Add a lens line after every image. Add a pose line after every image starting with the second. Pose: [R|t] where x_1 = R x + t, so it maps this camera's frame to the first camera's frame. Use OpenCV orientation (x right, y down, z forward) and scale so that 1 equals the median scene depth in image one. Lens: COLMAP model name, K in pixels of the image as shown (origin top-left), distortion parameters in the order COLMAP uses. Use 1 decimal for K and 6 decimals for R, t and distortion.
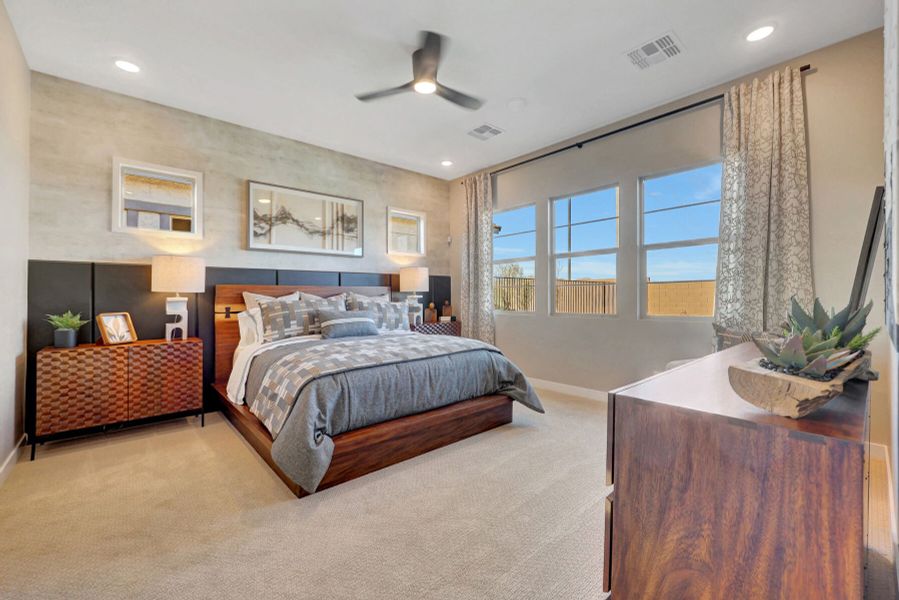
lens RADIAL K [[379.6, 0, 455.3], [0, 379.6, 290.2], [0, 0, 1]] dist [0.000498, 0.001225]
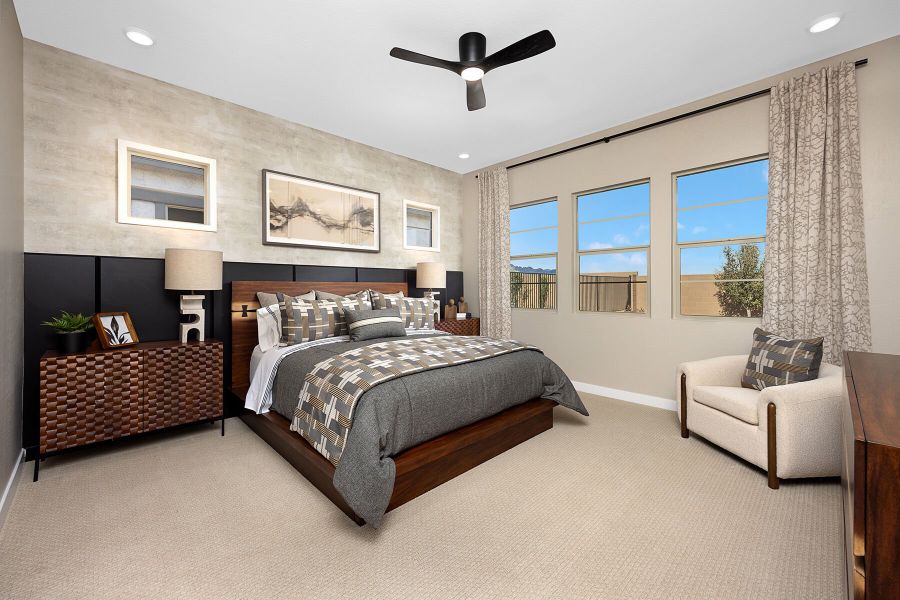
lens RADIAL K [[364.0, 0, 445.0], [0, 364.0, 287.7], [0, 0, 1]] dist [0.004584, 0.000250]
pose [[0.999142, 0.005519, 0.041039, -0.142923], [-0.006180, 0.999853, 0.015987, -0.015507], [-0.040944, -0.016227, 0.999030, 0.083828]]
